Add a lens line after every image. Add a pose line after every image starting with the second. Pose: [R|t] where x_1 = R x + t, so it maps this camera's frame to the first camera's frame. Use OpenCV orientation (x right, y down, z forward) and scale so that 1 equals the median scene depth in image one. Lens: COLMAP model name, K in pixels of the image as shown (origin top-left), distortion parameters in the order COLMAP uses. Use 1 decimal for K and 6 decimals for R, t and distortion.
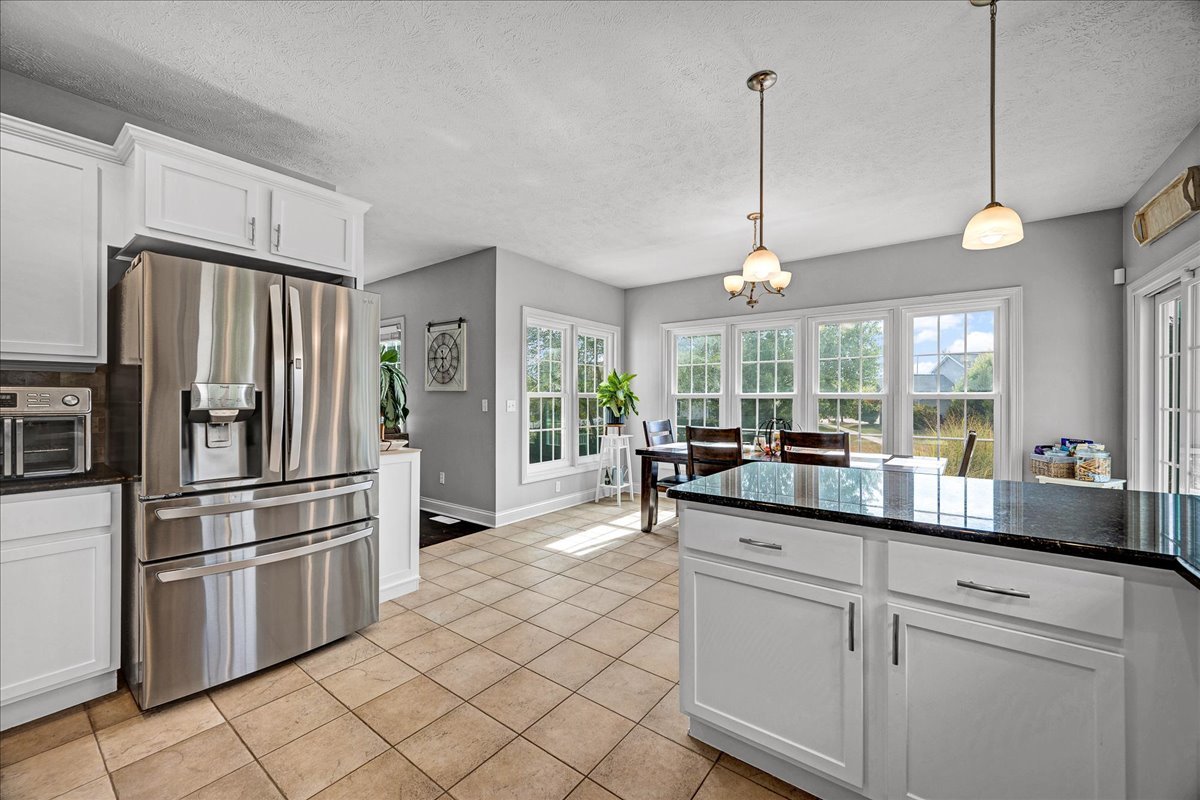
lens RADIAL K [[467.0, 0, 605.5], [0, 467.0, 399.3], [0, 0, 1]] dist [-0.000454, -0.000320]
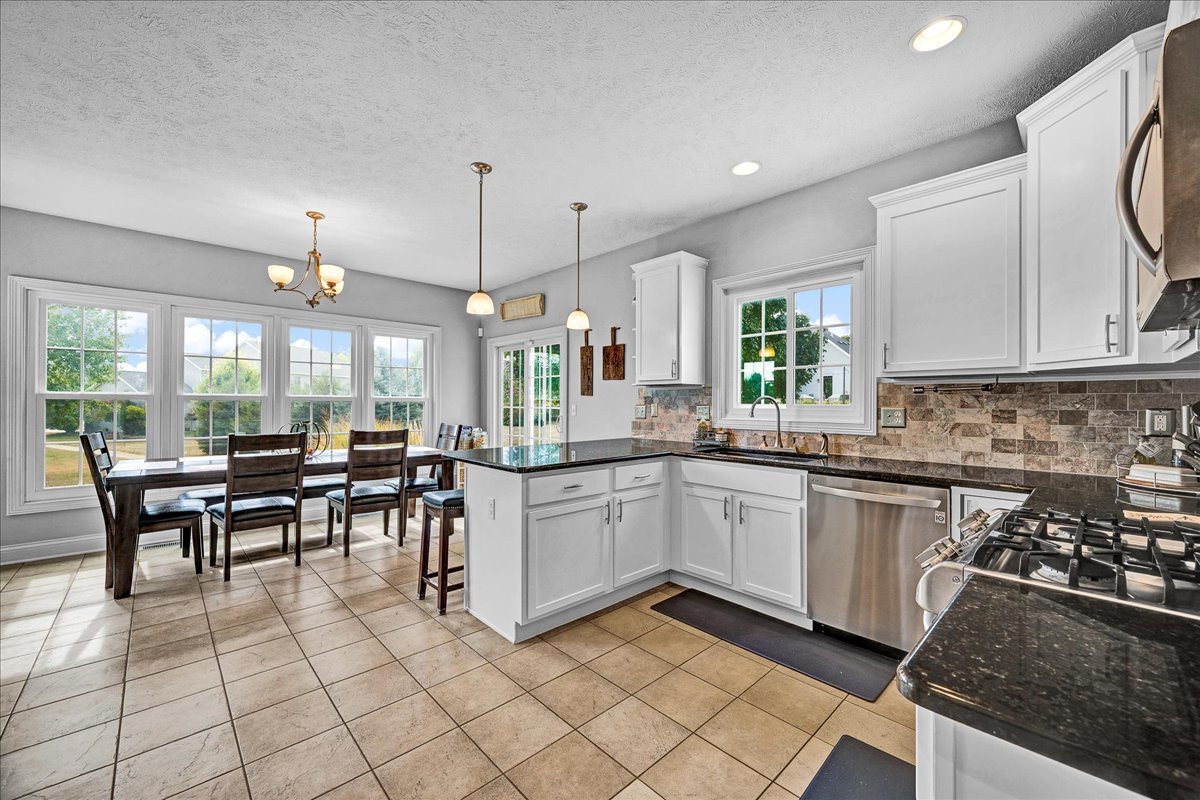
lens RADIAL K [[467.0, 0, 596.9], [0, 467.0, 399.6], [0, 0, 1]] dist [-0.000454, -0.000320]
pose [[0.180085, 0.003755, 0.983644, -0.533010], [-0.003326, 0.999989, -0.003208, -0.003186], [-0.983645, -0.002694, 0.180096, 0.237332]]
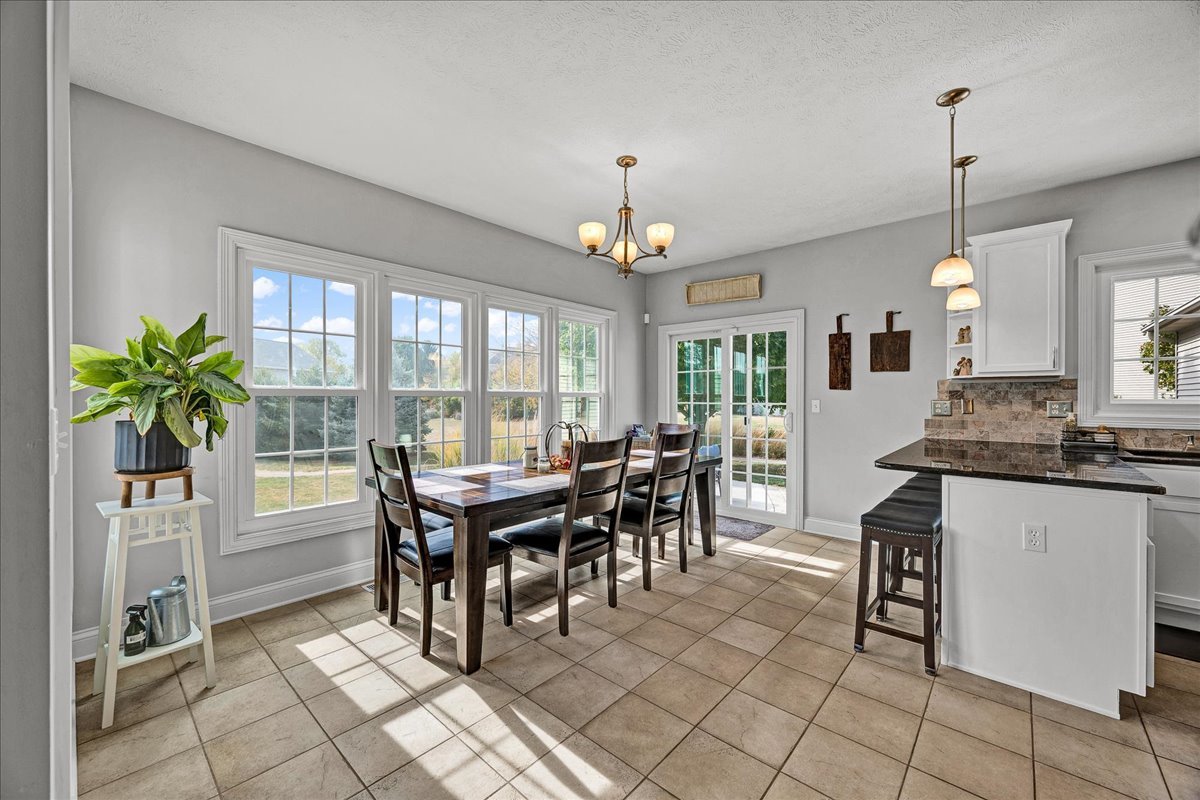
lens RADIAL K [[467.0, 0, 601.7], [0, 467.0, 396.8], [0, 0, 1]] dist [-0.000454, -0.000320]
pose [[0.096438, -0.001647, 0.995338, -0.451533], [-0.000131, 0.999999, 0.001667, -0.002847], [-0.995339, -0.000291, 0.096438, 0.956486]]
